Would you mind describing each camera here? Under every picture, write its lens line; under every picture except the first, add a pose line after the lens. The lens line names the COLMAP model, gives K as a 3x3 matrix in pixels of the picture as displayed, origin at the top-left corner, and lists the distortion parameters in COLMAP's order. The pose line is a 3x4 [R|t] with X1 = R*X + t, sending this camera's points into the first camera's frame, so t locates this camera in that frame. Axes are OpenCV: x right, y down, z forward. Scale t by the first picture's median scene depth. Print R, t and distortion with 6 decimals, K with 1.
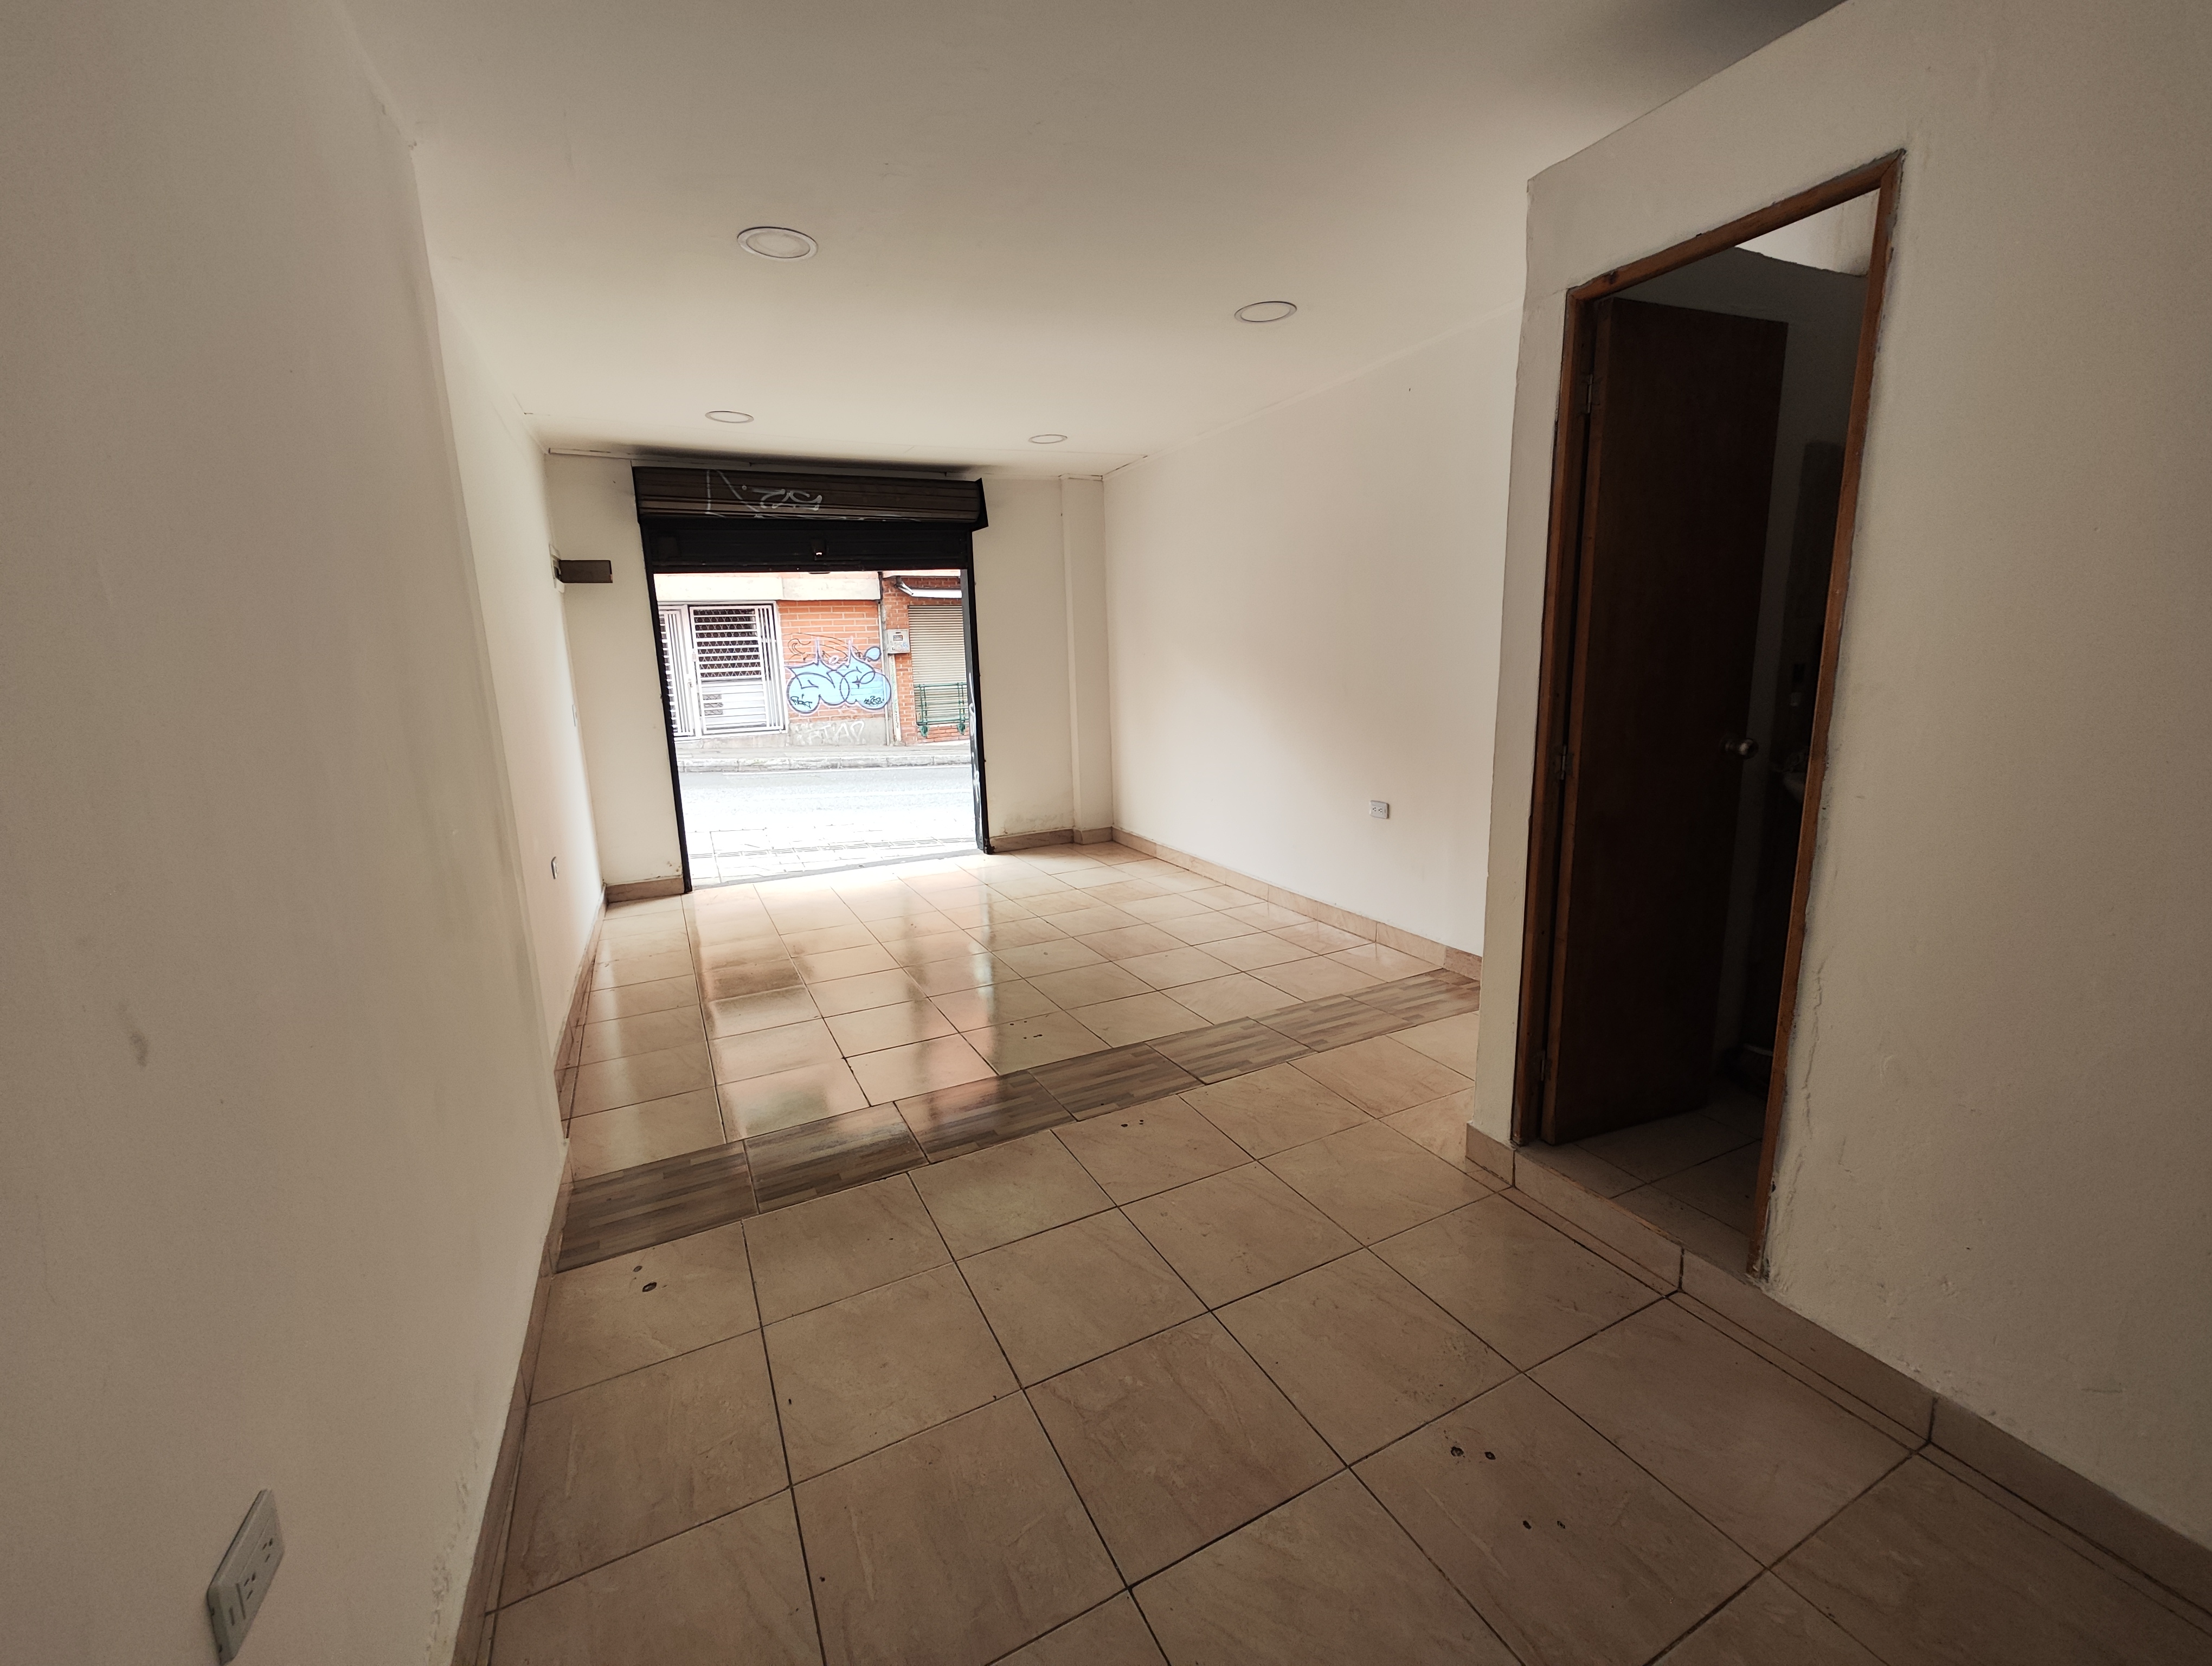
lens RADIAL K [[923.7, 0, 1106.0], [0, 923.7, 833.0], [0, 0, 1]] dist [-0.018019, 0.015466]
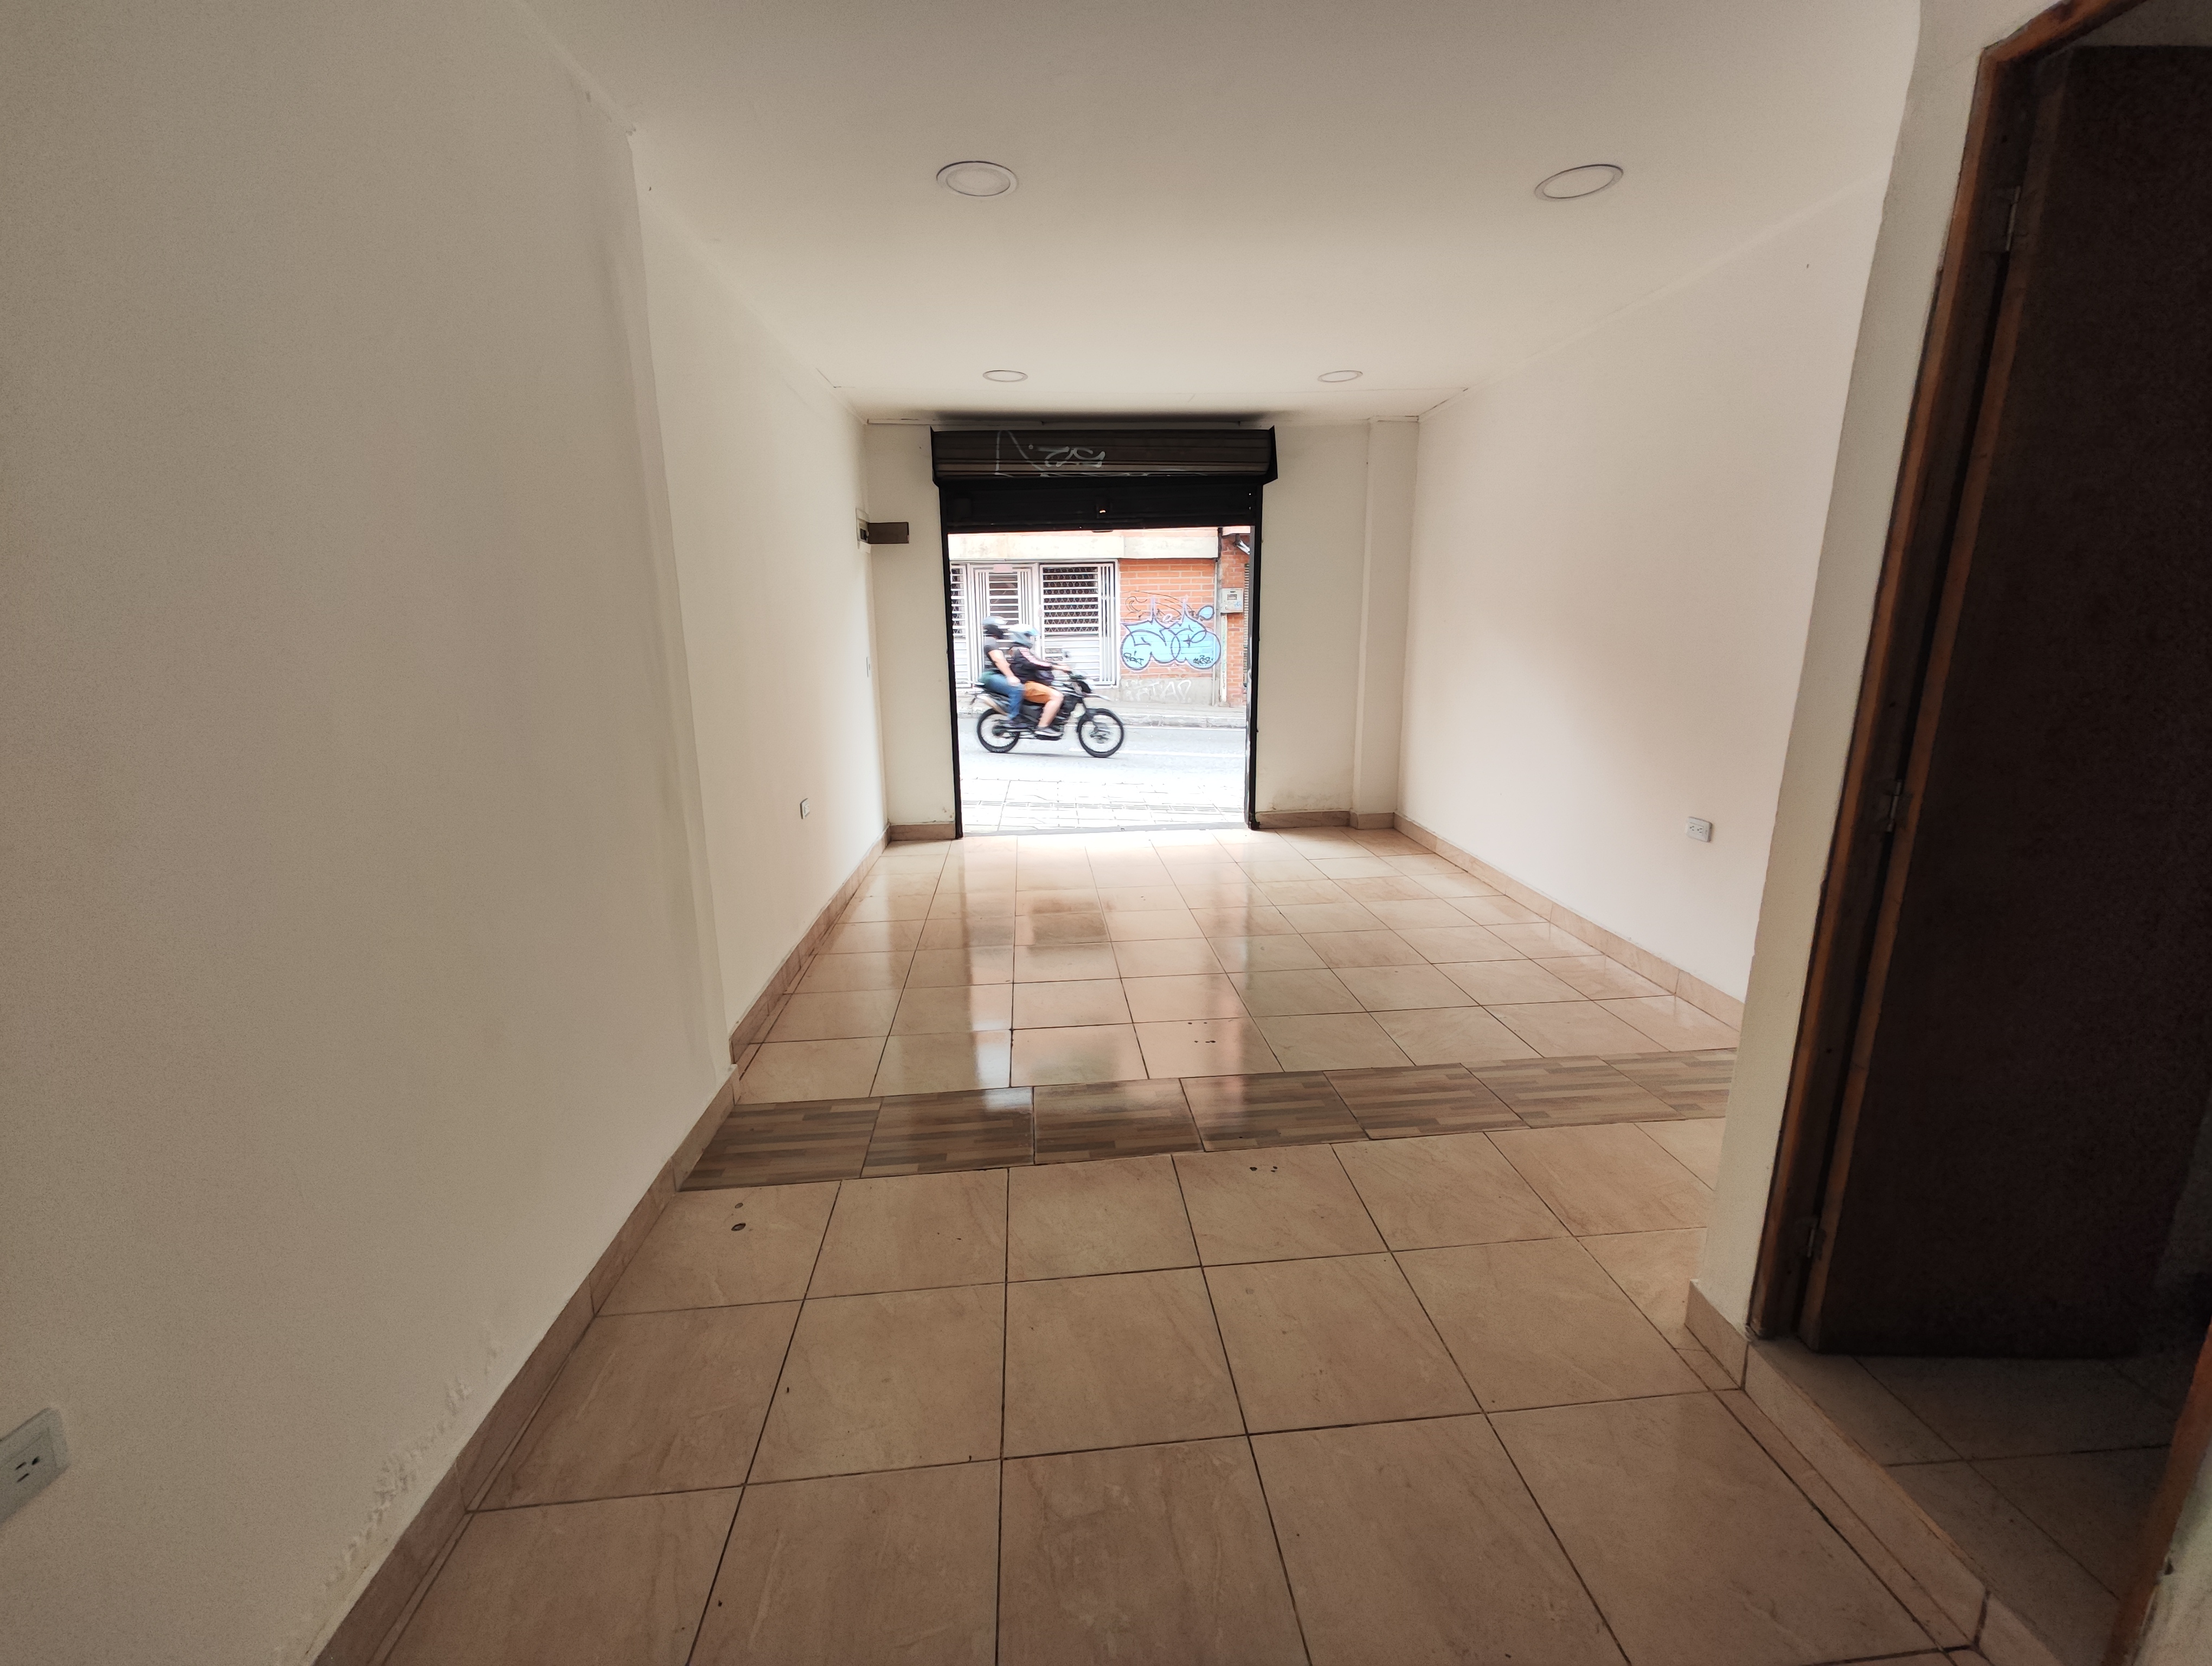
lens RADIAL K [[923.7, 0, 1106.0], [0, 923.7, 833.0], [0, 0, 1]] dist [-0.018019, 0.015466]
pose [[0.929327, 0.102760, -0.354671, 0.084359], [-0.087723, 0.994439, 0.058267, -0.018959], [0.358687, -0.023037, 0.933174, 0.072819]]
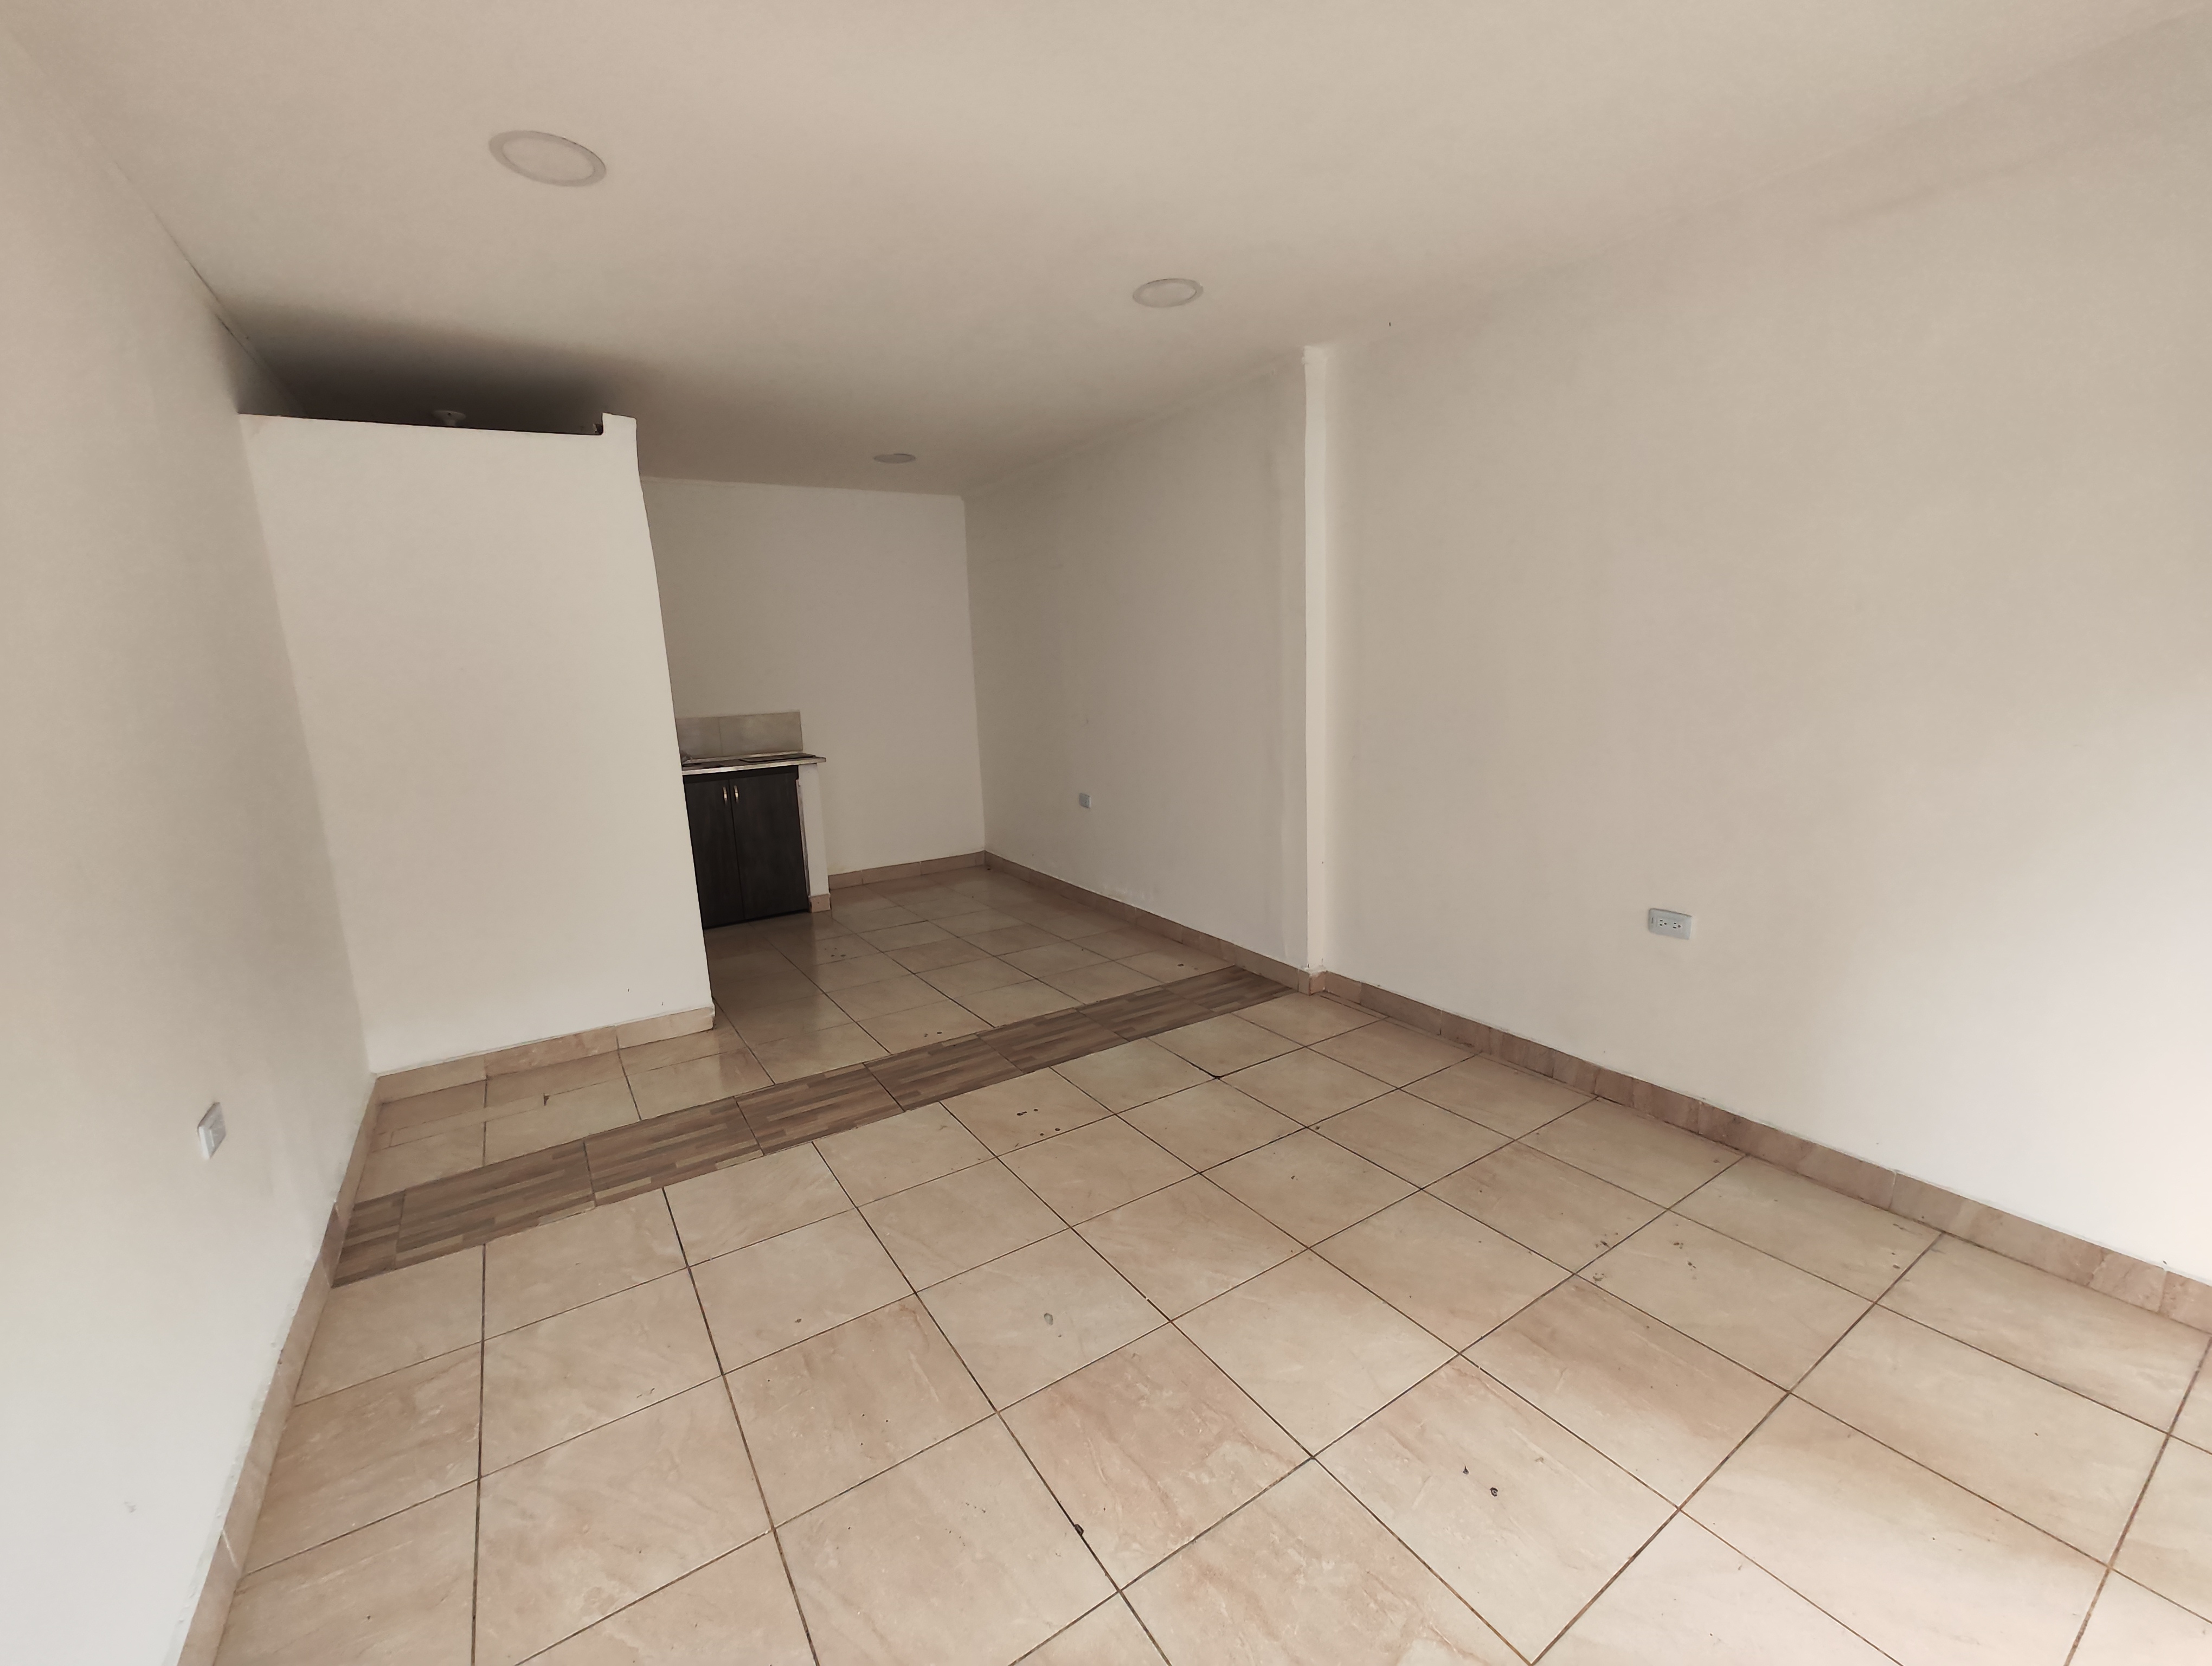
lens RADIAL K [[917.5, 0, 1102.3], [0, 917.5, 831.4], [0, 0, 1]] dist [-0.014530, 0.010480]
pose [[-0.991044, 0.090296, -0.098379, -0.056136], [0.047428, 0.926703, 0.372789, -0.223605], [0.124830, 0.364785, -0.922686, 1.093254]]
